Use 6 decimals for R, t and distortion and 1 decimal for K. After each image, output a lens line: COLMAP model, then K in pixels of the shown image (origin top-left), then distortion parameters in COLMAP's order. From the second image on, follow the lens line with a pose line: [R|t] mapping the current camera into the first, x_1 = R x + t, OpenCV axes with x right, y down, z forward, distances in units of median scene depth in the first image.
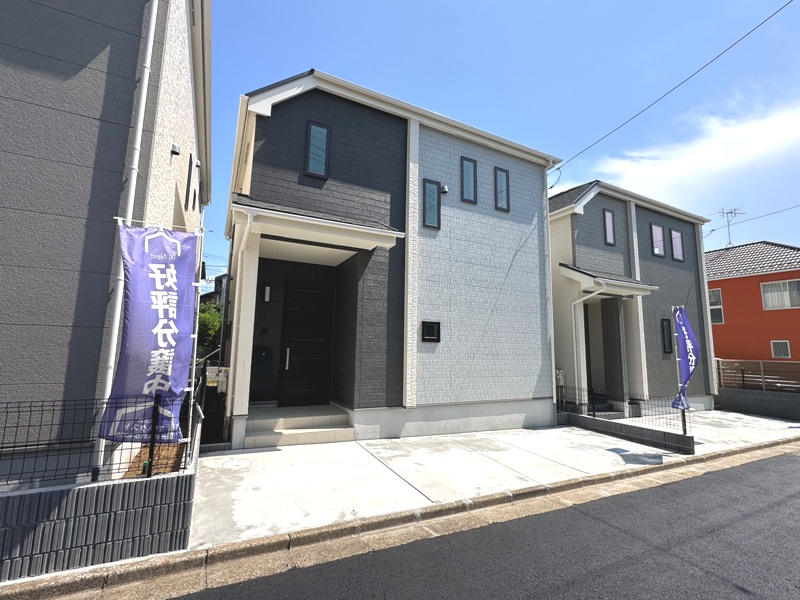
lens RADIAL K [[368.0, 0, 400.0], [0, 368.0, 300.0], [0, 0, 1]] dist [-0.001903, 0.000064]
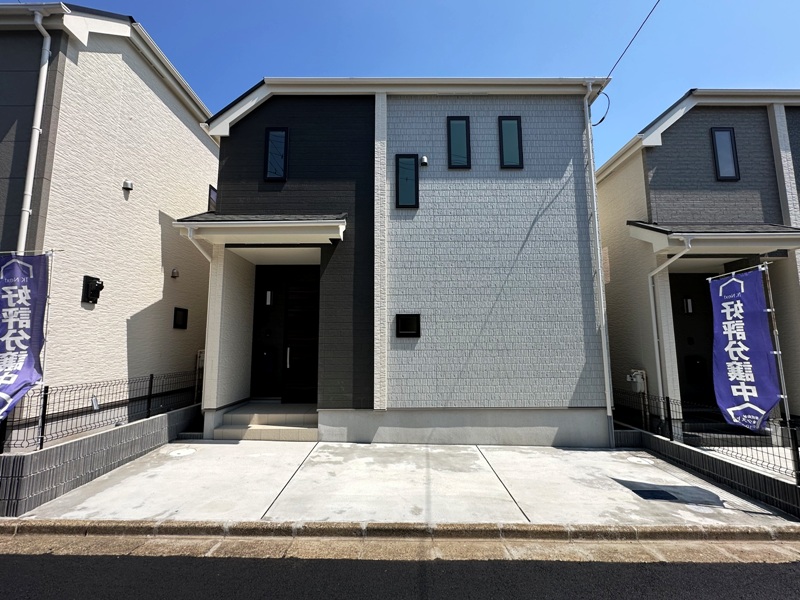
lens RADIAL K [[368.0, 0, 400.0], [0, 368.0, 300.0], [0, 0, 1]] dist [-0.001903, 0.000064]
pose [[0.890519, -0.078467, -0.448128, 0.506867], [0.080877, 0.996629, -0.013789, 0.038995], [0.447699, -0.023964, 0.893863, 0.225729]]
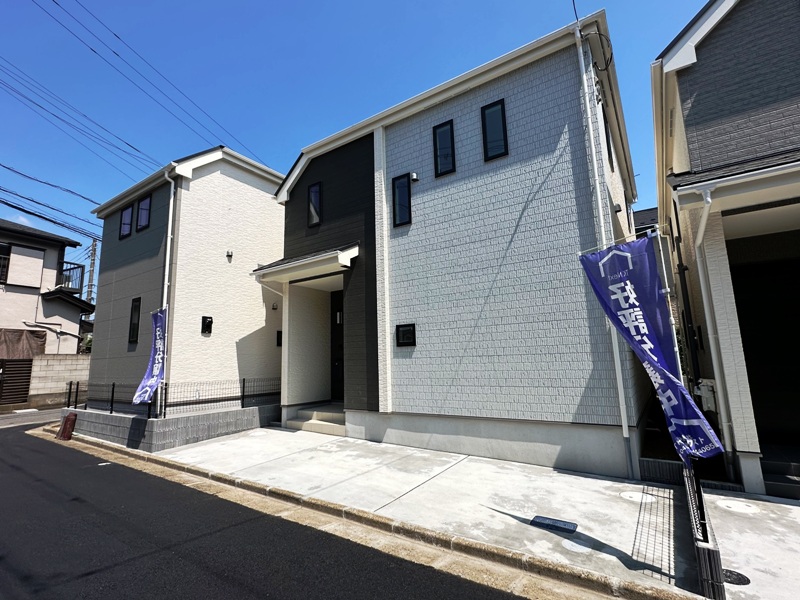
lens RADIAL K [[392.3, 0, 390.4], [0, 392.3, 299.3], [0, 0, 1]] dist [-0.002106, -0.000241]
pose [[0.467151, -0.169916, -0.867697, 1.031771], [0.150320, 0.982337, -0.111436, 0.110628], [0.871306, -0.078375, 0.484441, 0.532359]]
